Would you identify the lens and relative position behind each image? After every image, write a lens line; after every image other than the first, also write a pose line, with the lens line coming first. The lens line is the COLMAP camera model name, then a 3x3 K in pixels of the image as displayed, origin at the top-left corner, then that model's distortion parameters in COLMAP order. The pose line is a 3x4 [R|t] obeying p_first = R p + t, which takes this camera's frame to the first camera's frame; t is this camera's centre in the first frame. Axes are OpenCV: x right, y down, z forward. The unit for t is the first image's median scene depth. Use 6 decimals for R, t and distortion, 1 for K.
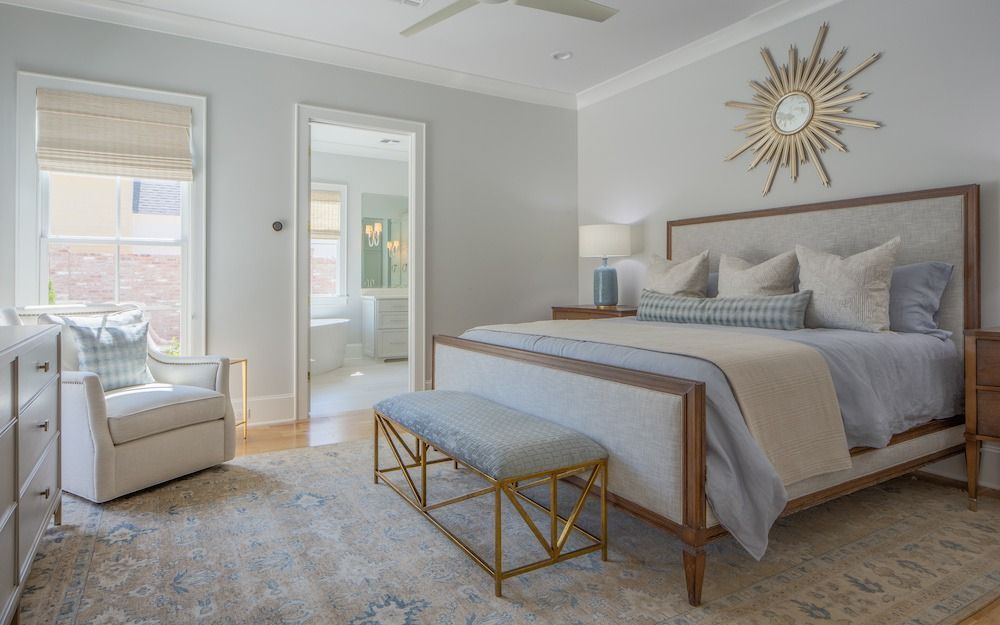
lens RADIAL K [[544.8, 0, 500.7], [0, 544.8, 295.1], [0, 0, 1]] dist [-0.000241, 0.000058]
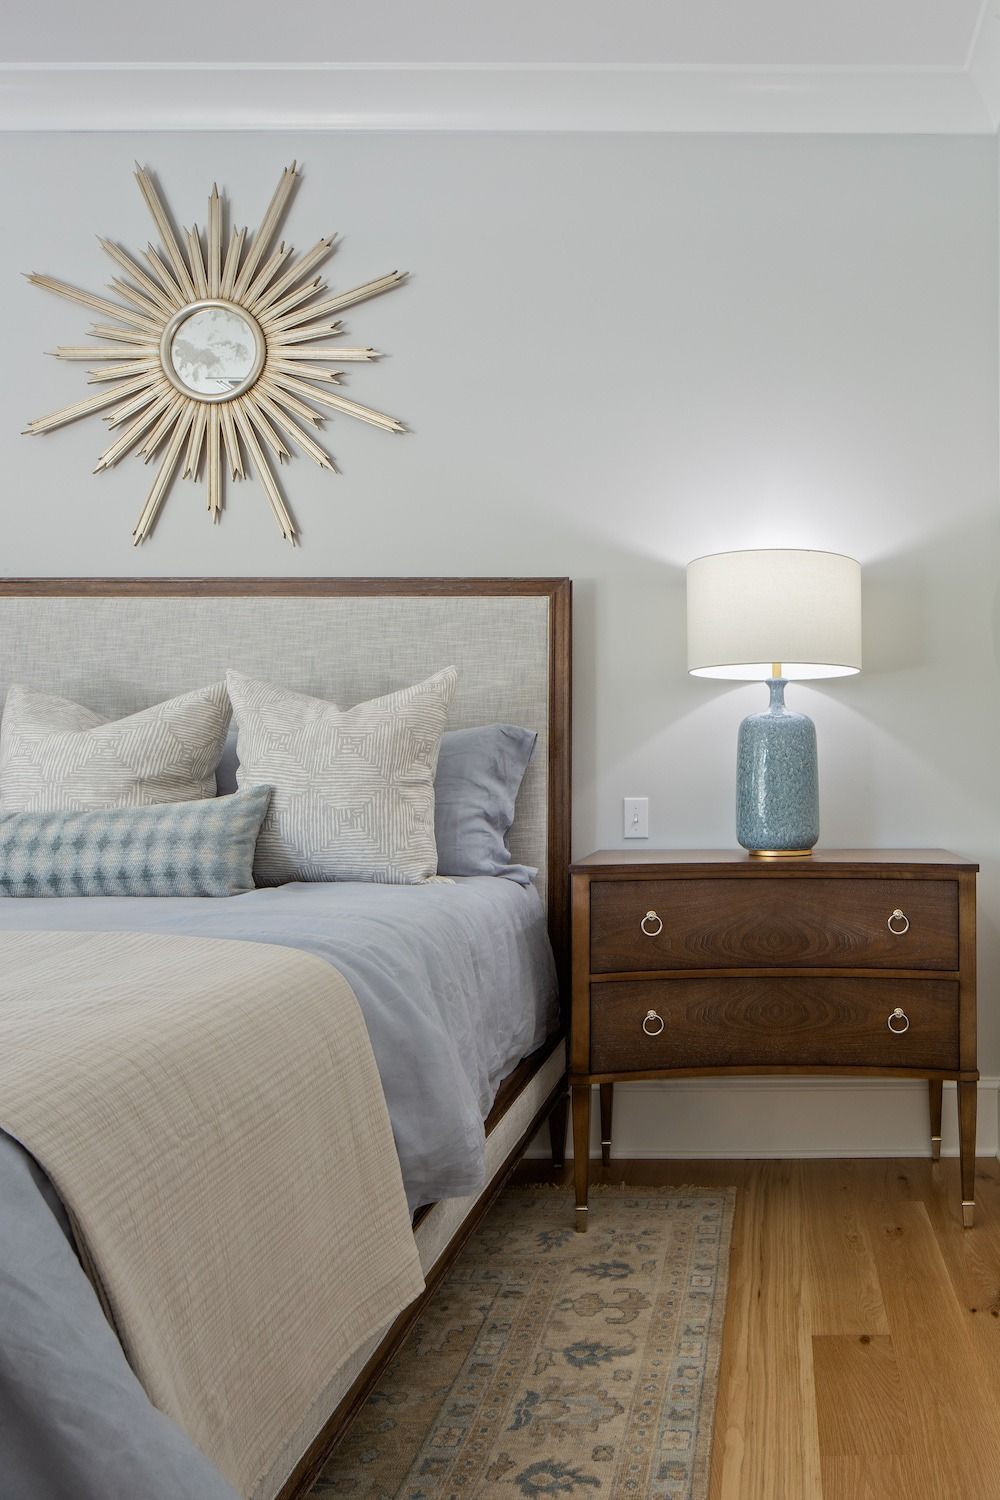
lens RADIAL K [[705.6, 0, 500.0], [0, 705.6, 750.0], [0, 0, 1]] dist [-0.006989, -0.000381]
pose [[0.534576, 0.034976, 0.844396, 0.232339], [0.018705, 0.998409, -0.053198, -0.004802], [-0.844913, 0.044233, 0.533071, 0.593740]]
